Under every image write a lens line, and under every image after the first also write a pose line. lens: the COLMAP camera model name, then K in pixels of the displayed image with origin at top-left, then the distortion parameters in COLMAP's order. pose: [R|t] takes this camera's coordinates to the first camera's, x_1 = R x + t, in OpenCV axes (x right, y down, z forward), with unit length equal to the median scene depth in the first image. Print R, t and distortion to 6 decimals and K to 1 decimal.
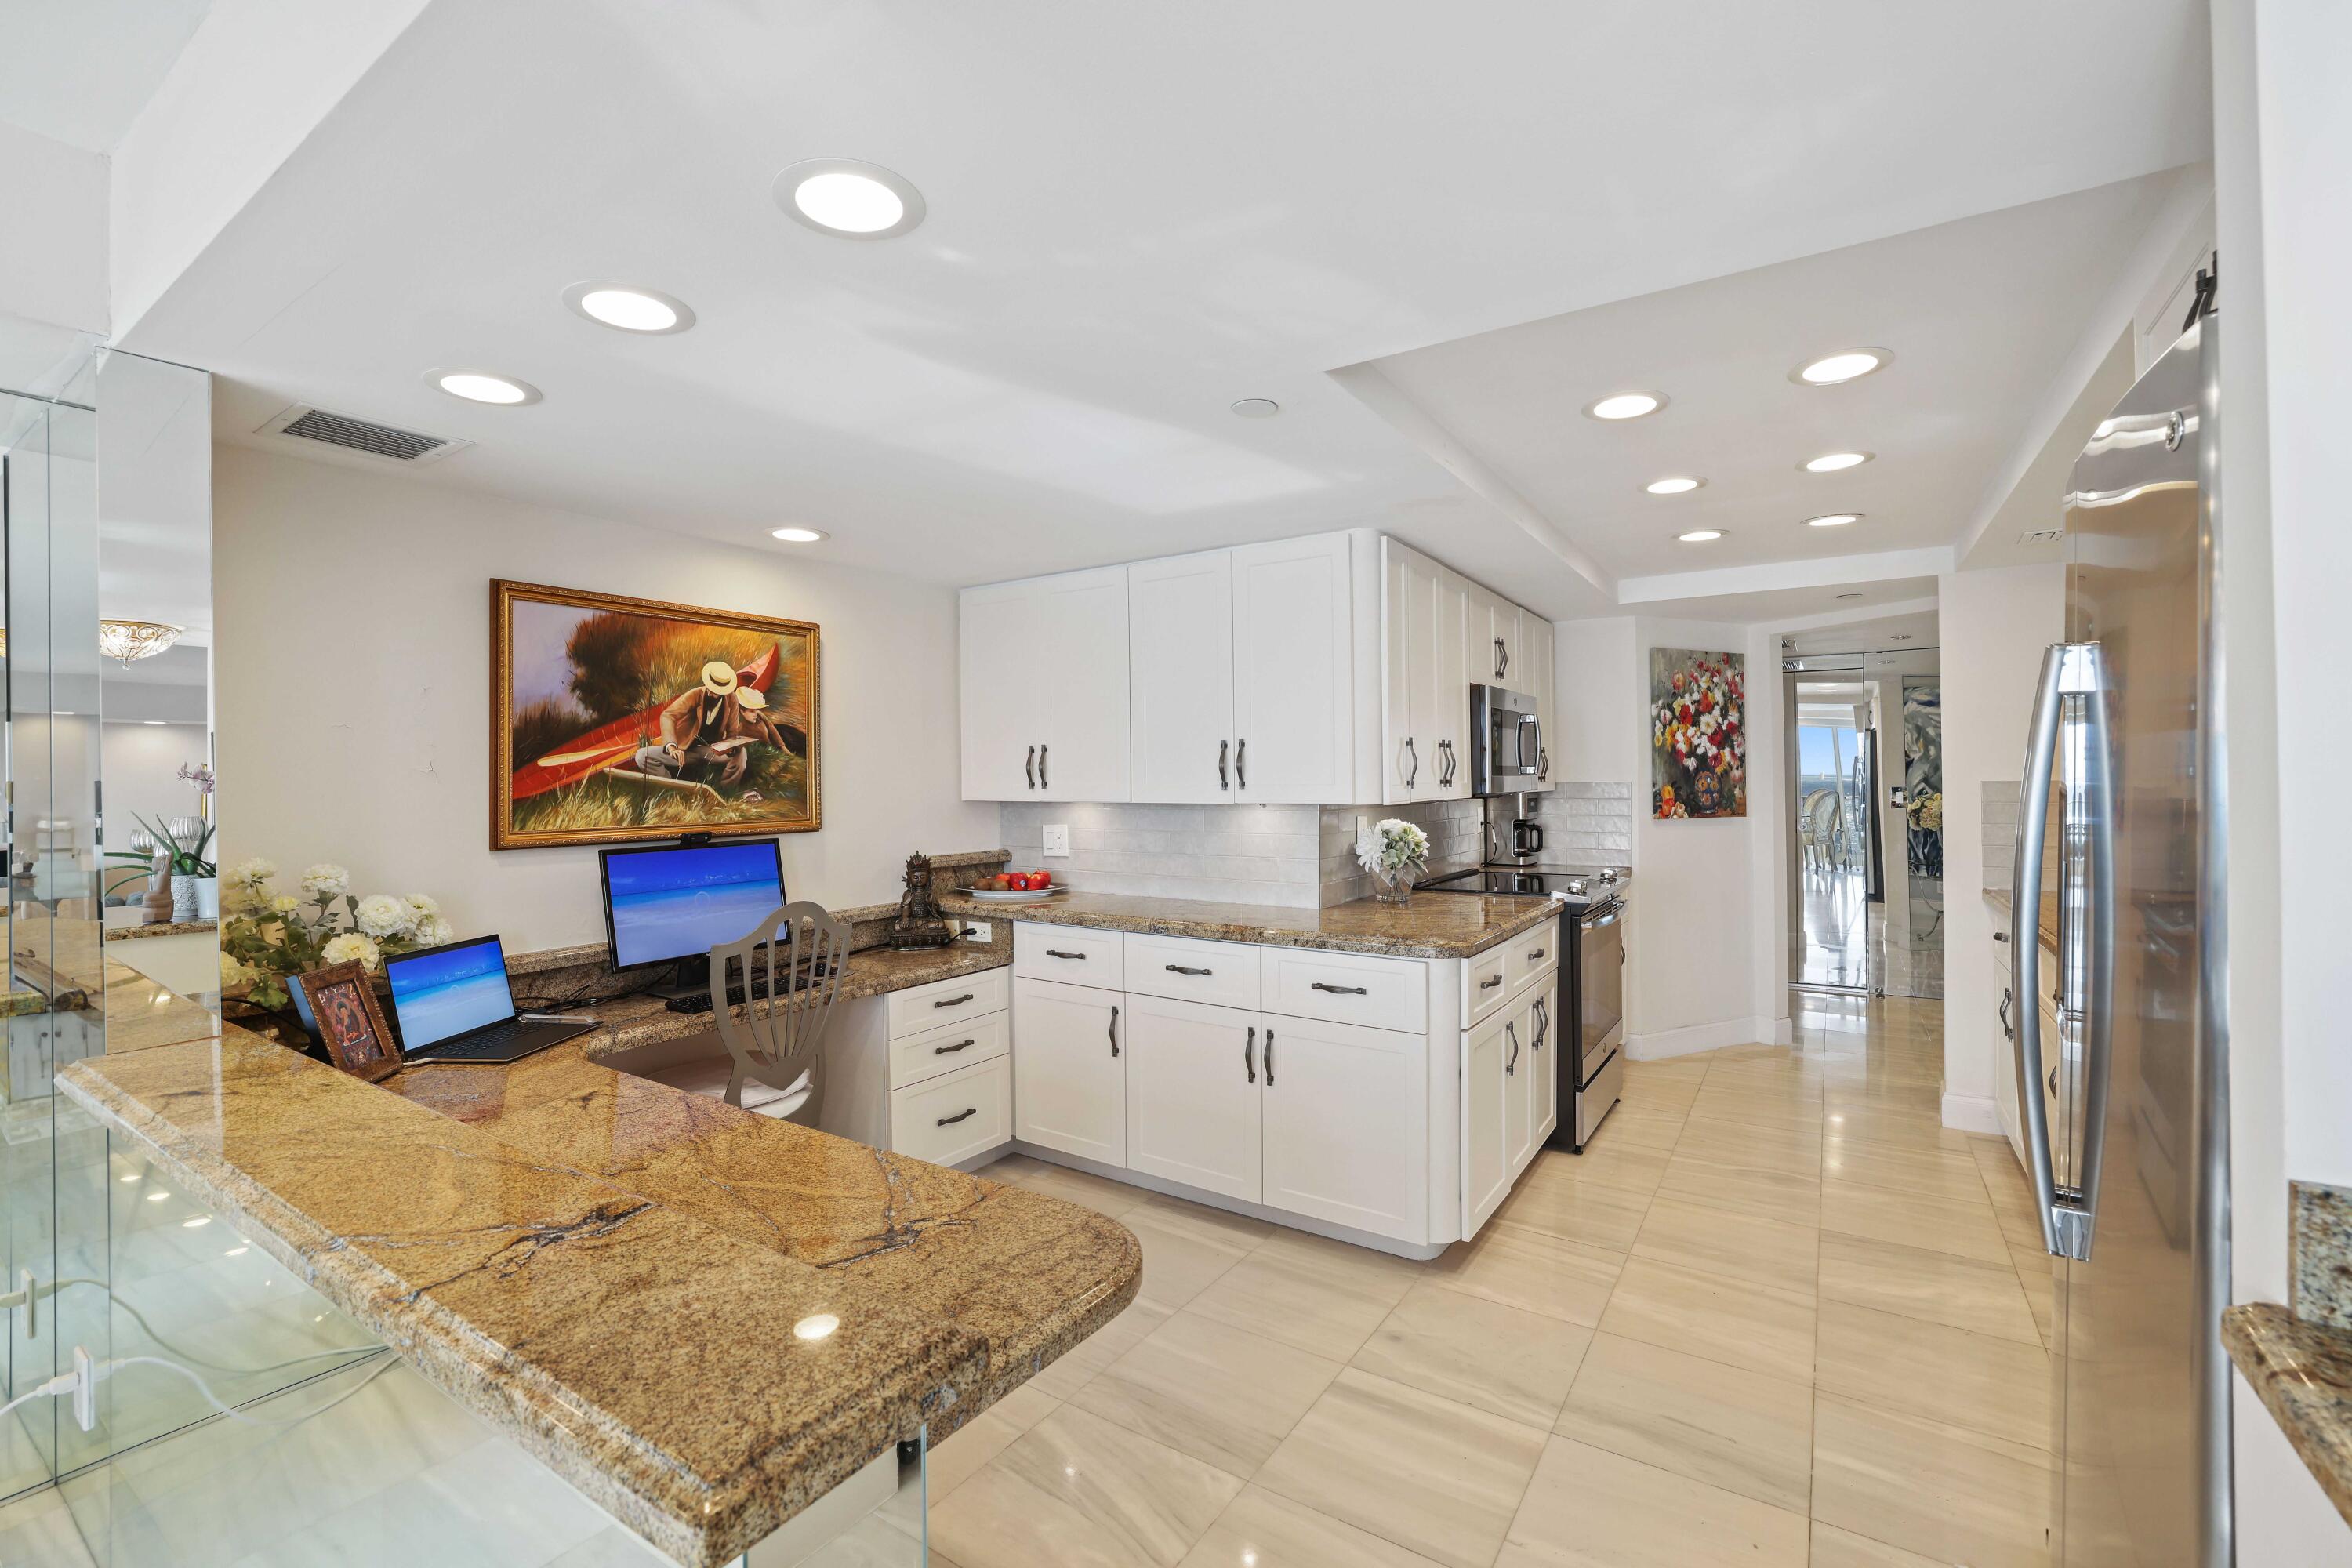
lens RADIAL K [[1020.9, 0, 1158.0], [0, 1020.9, 764.1], [0, 0, 1]] dist [0.000795, 0.000580]
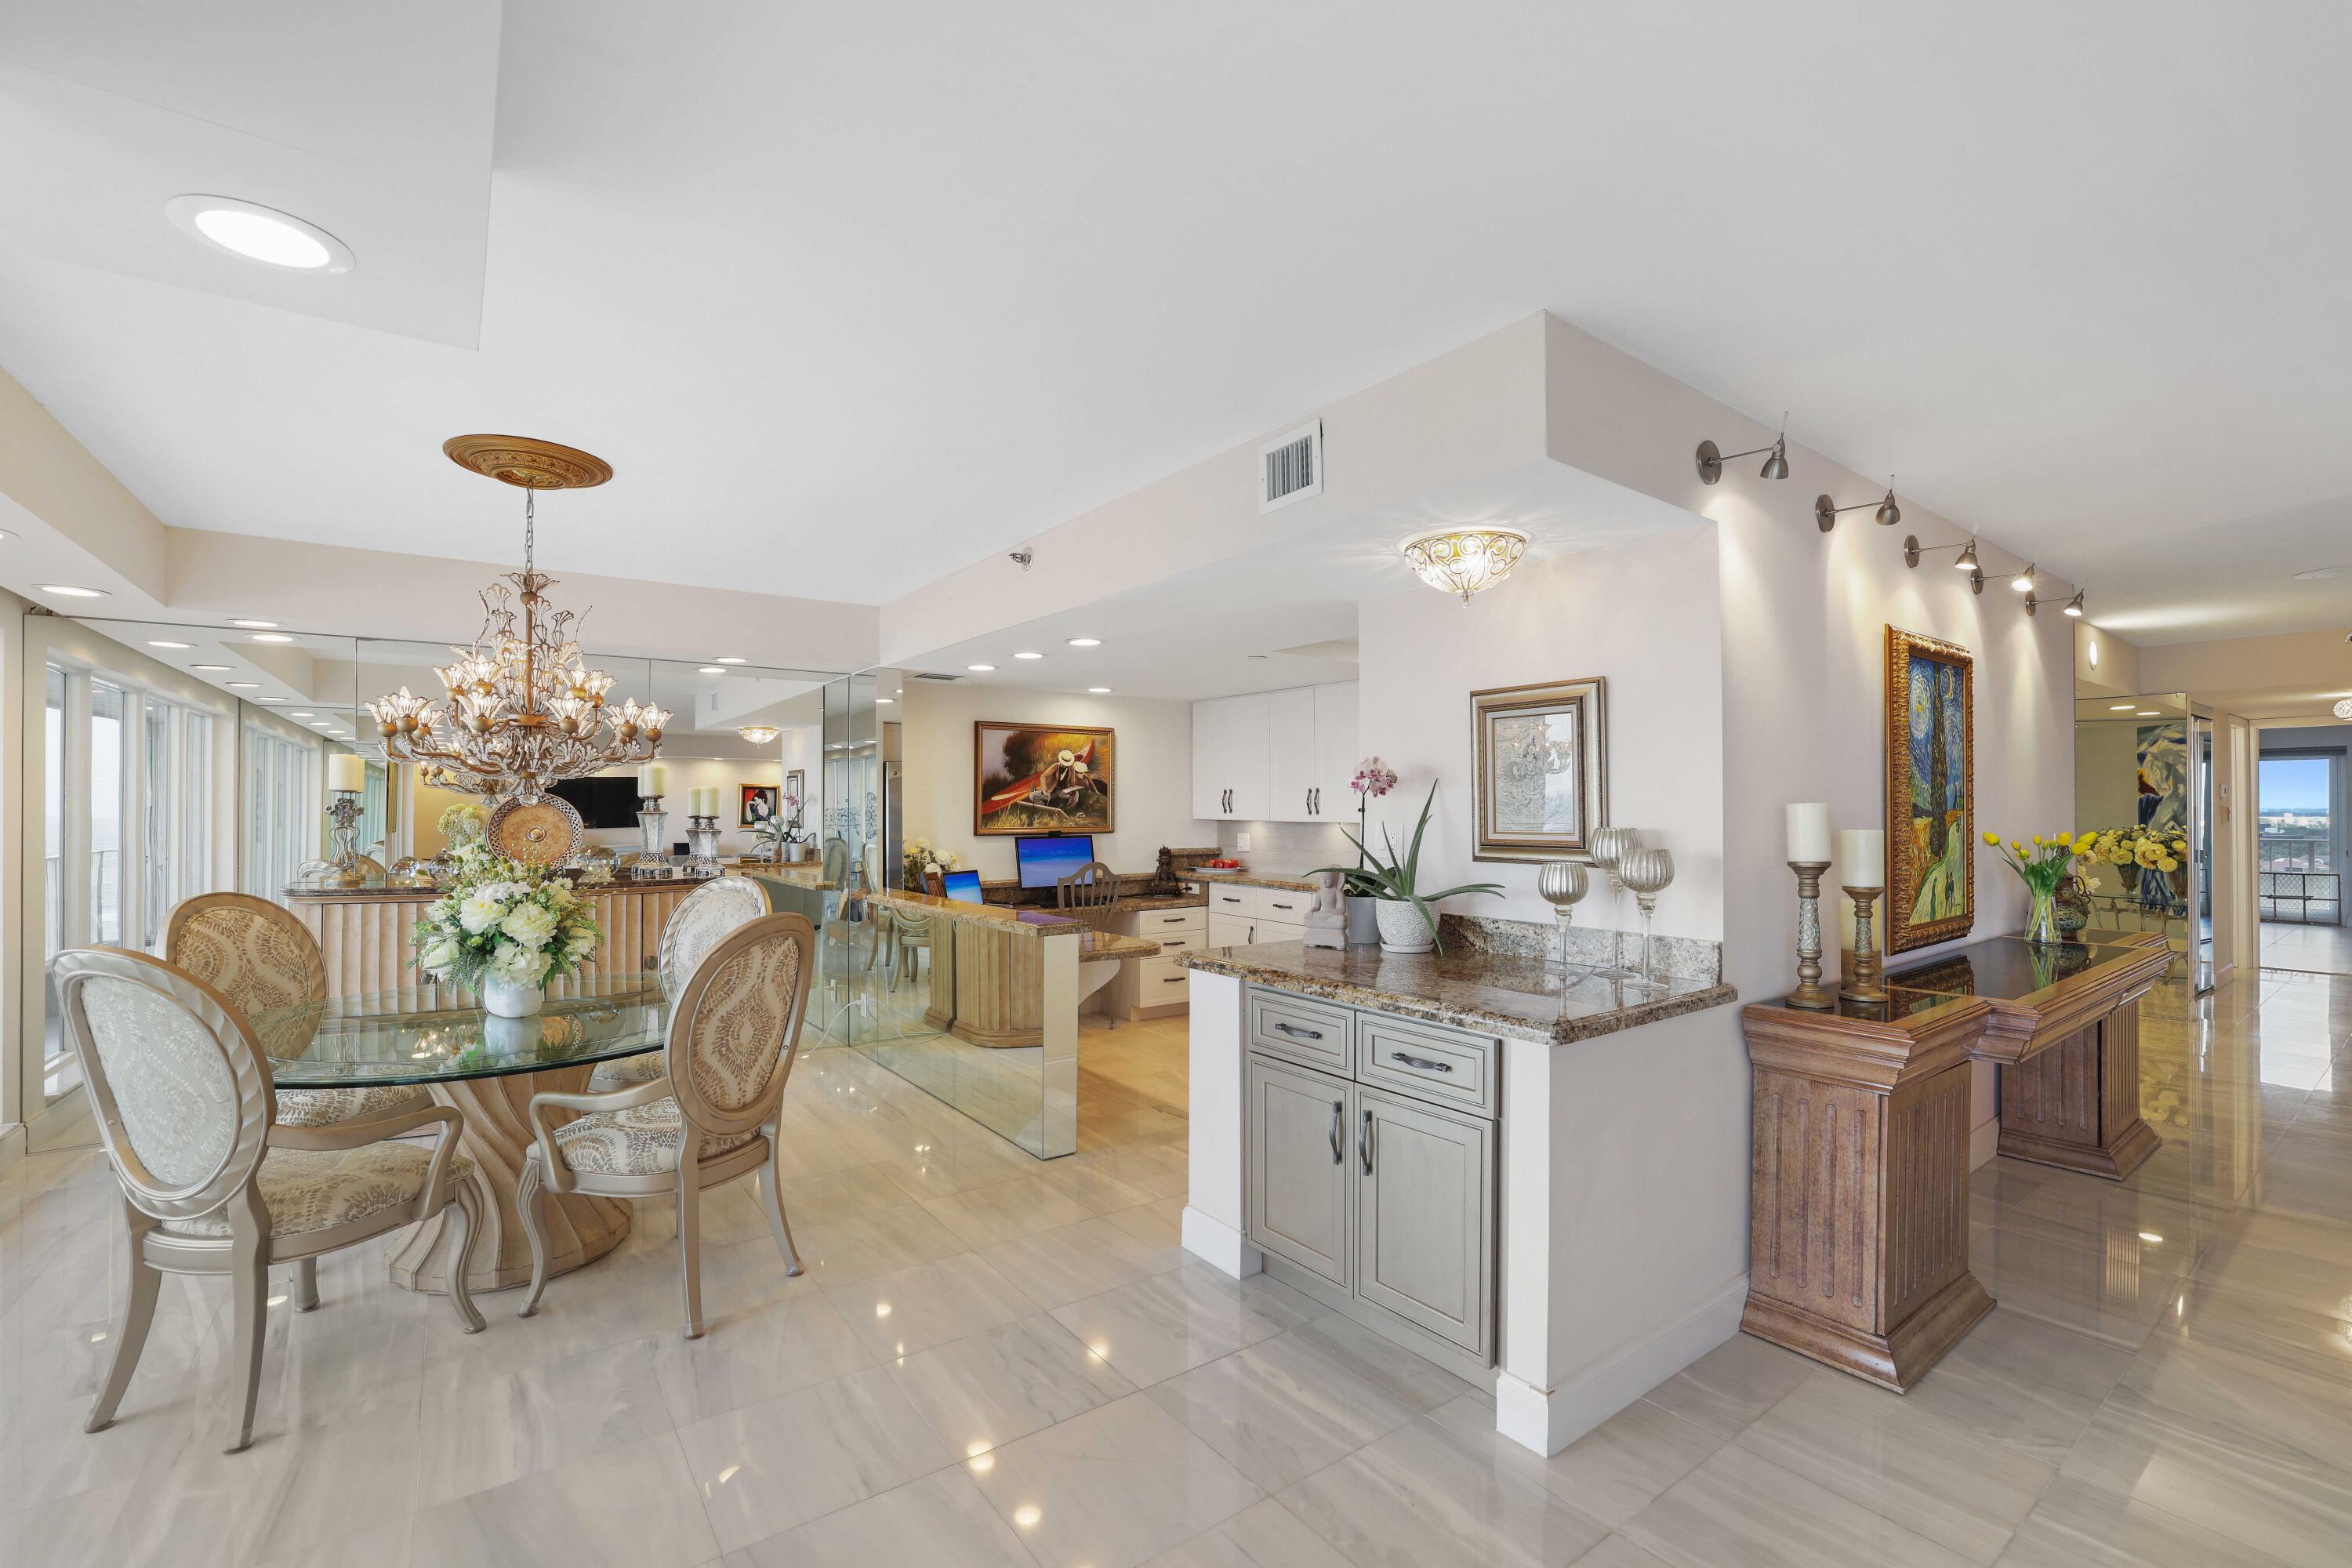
lens RADIAL K [[1004.0, 0, 1176.0], [0, 1004.0, 784.0], [0, 0, 1]] dist [0.000634, 0.000027]
pose [[0.941250, 0.004019, -0.337686, 0.467981], [-0.005818, 0.999974, -0.004315, -0.022935], [0.337660, 0.006027, 0.941249, -0.844445]]
